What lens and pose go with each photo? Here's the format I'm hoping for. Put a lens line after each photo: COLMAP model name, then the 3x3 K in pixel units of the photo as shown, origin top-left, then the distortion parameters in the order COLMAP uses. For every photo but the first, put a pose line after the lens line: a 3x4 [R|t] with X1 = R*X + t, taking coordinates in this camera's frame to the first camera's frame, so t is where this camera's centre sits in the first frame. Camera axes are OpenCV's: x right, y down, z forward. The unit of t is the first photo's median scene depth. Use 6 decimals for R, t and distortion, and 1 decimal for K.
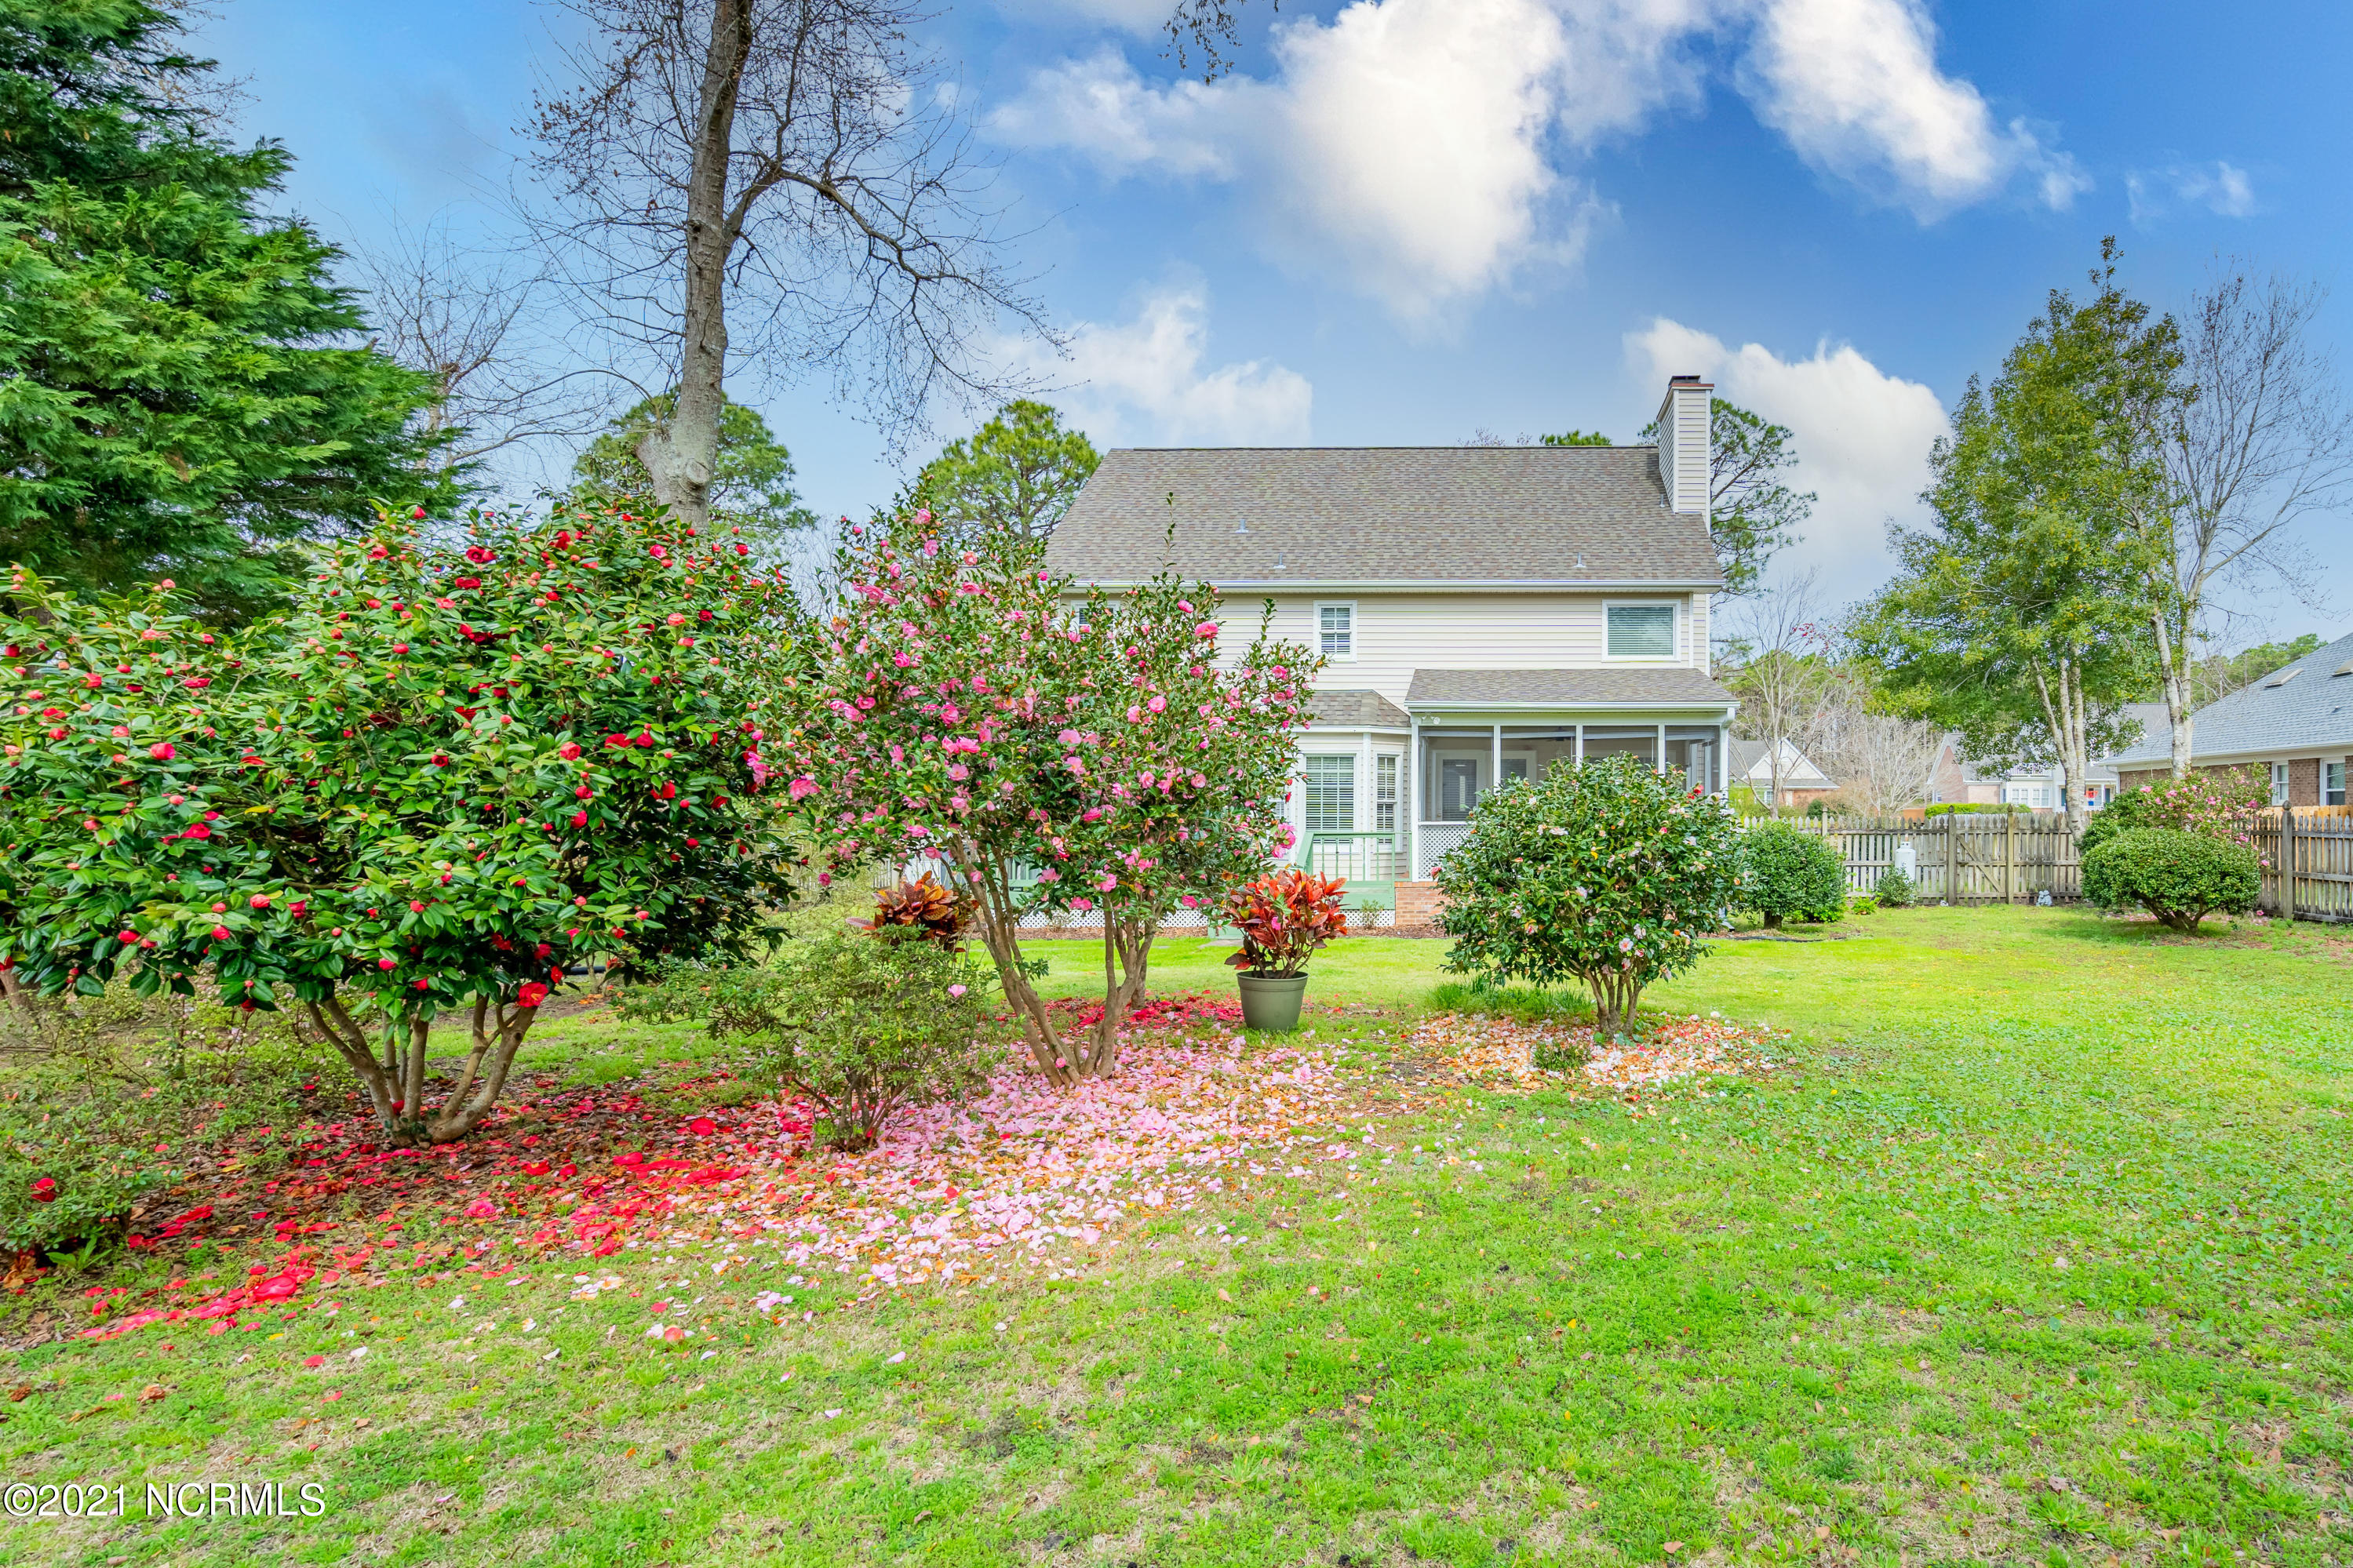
lens RADIAL K [[1077.4, 0, 1175.6], [0, 1077.4, 788.4], [0, 0, 1]] dist [0.001129, 0.000114]
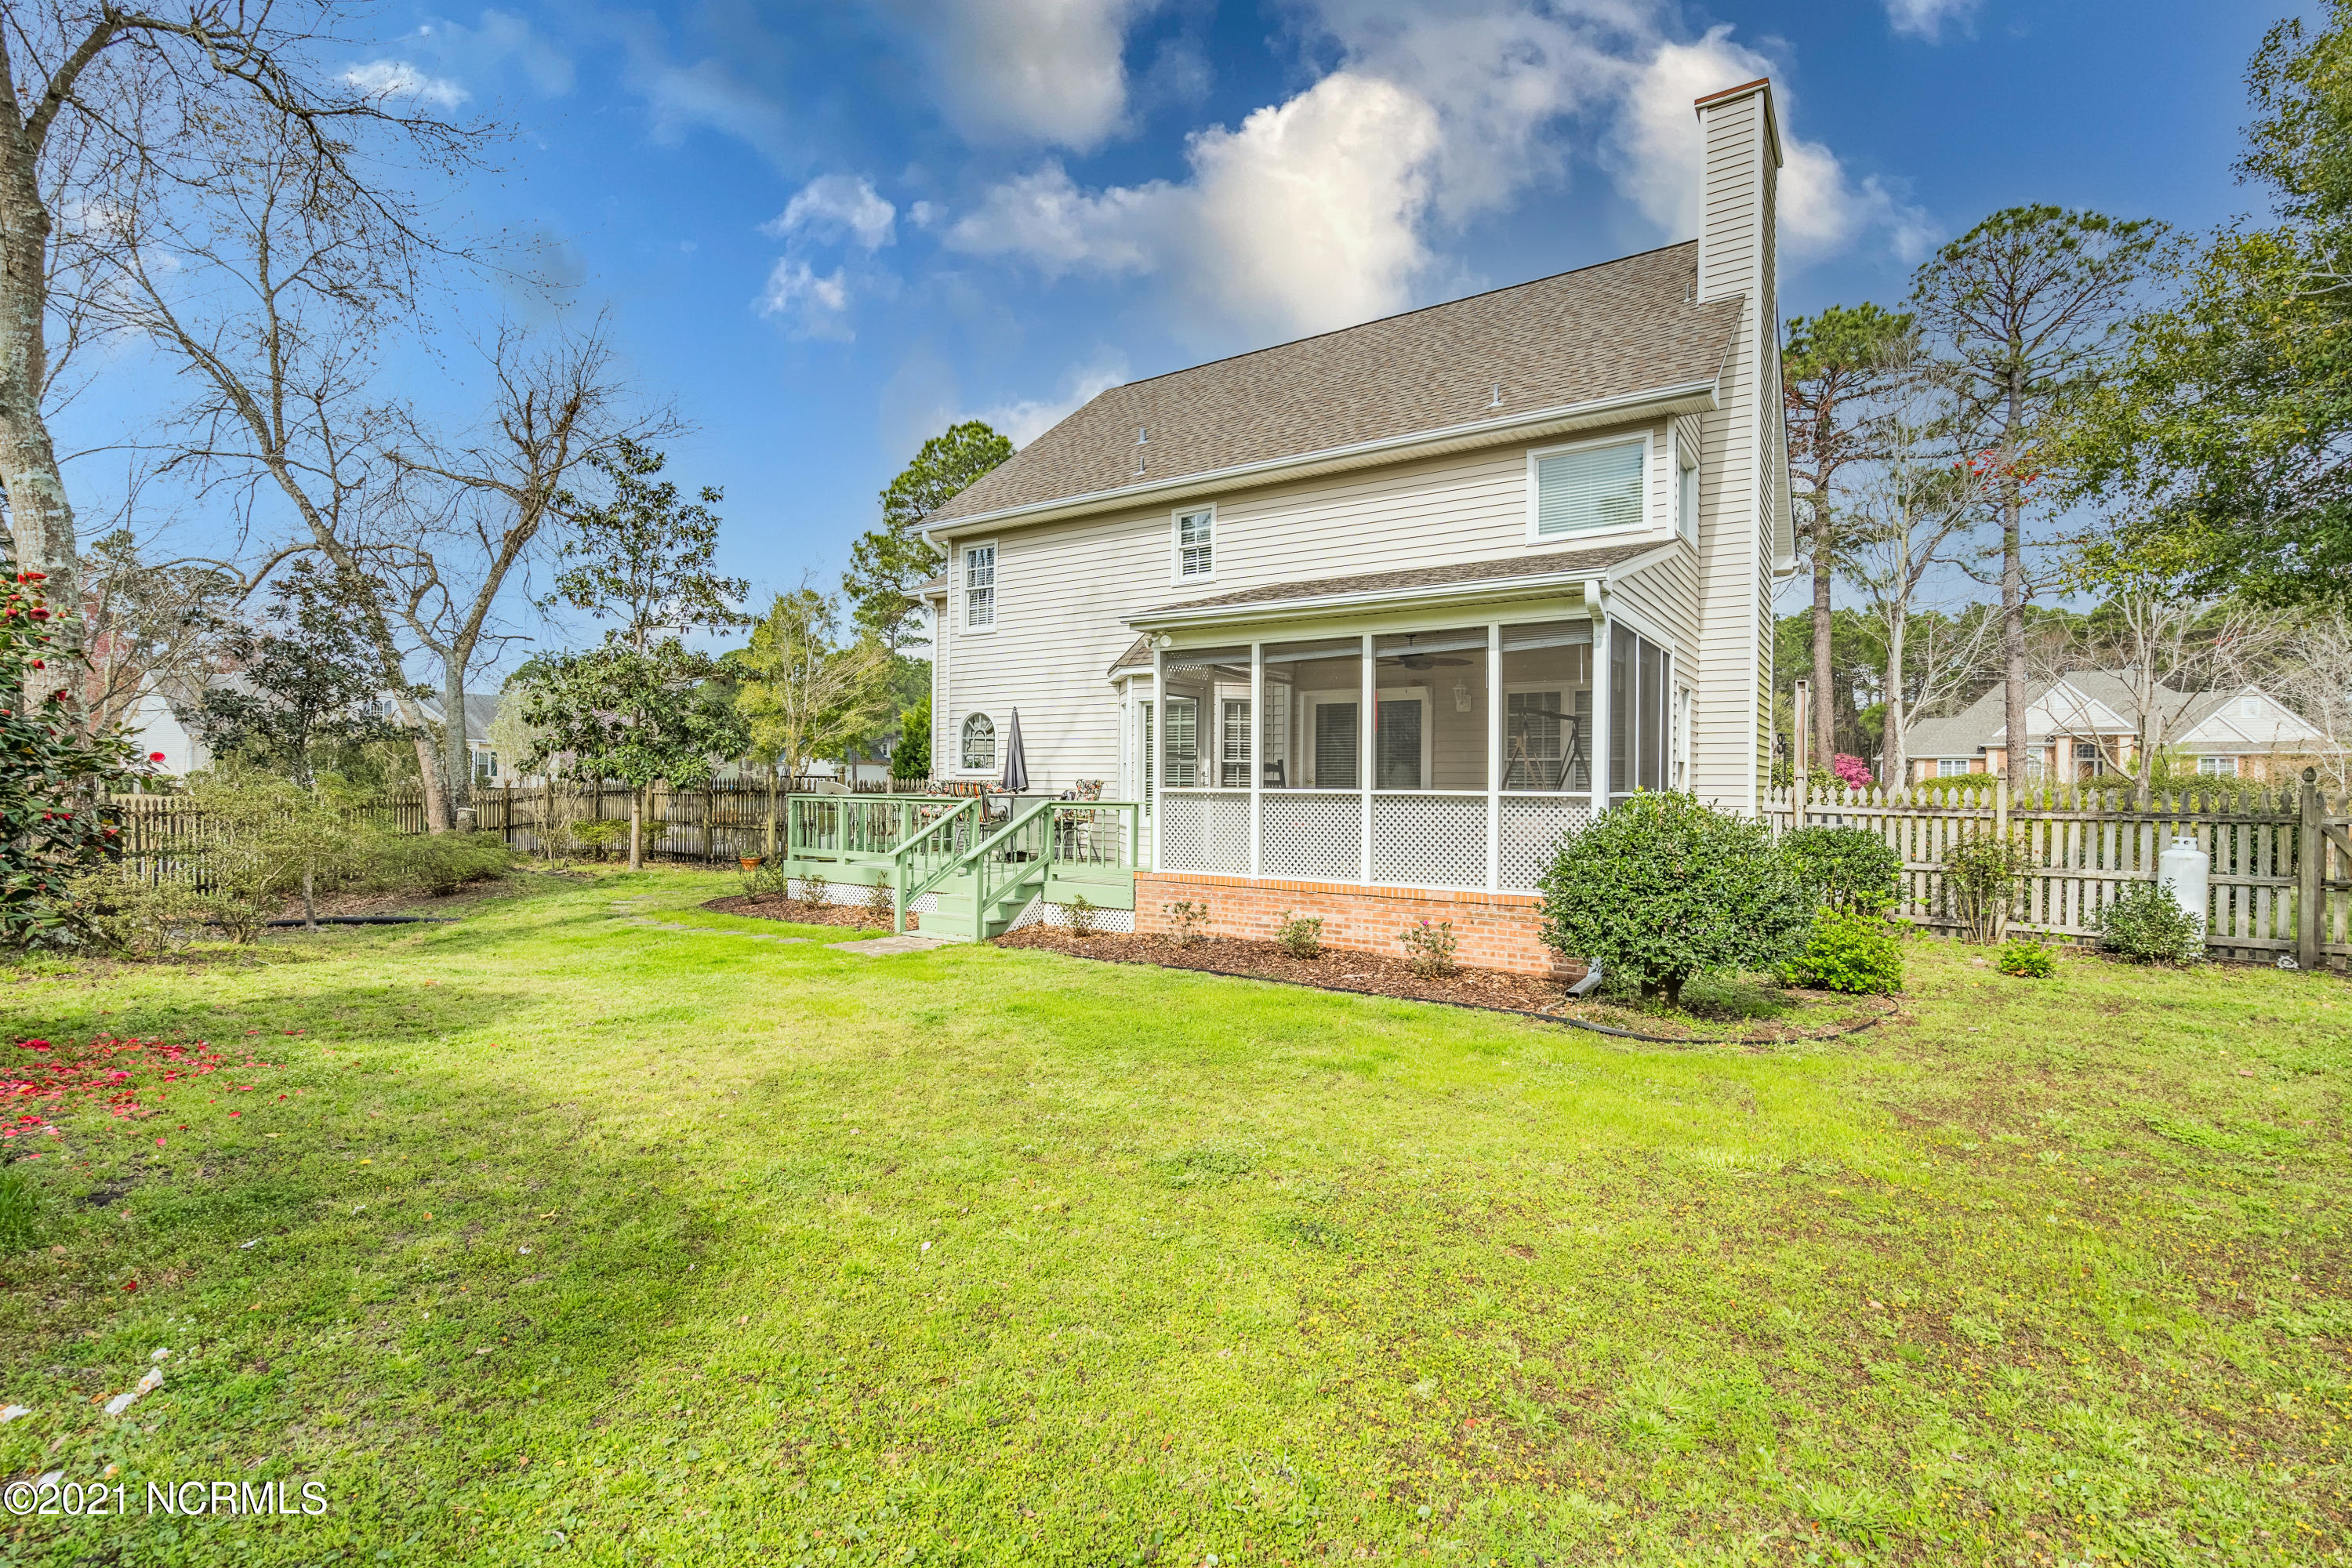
lens RADIAL K [[1077.0, 0, 1171.9], [0, 1077.0, 782.3], [0, 0, 1]] dist [0.001129, 0.000114]
pose [[0.842923, 0.003295, -0.538023, 0.556771], [-0.001139, 0.999990, 0.004340, 0.023665], [0.538032, -0.003045, 0.842919, 0.326025]]
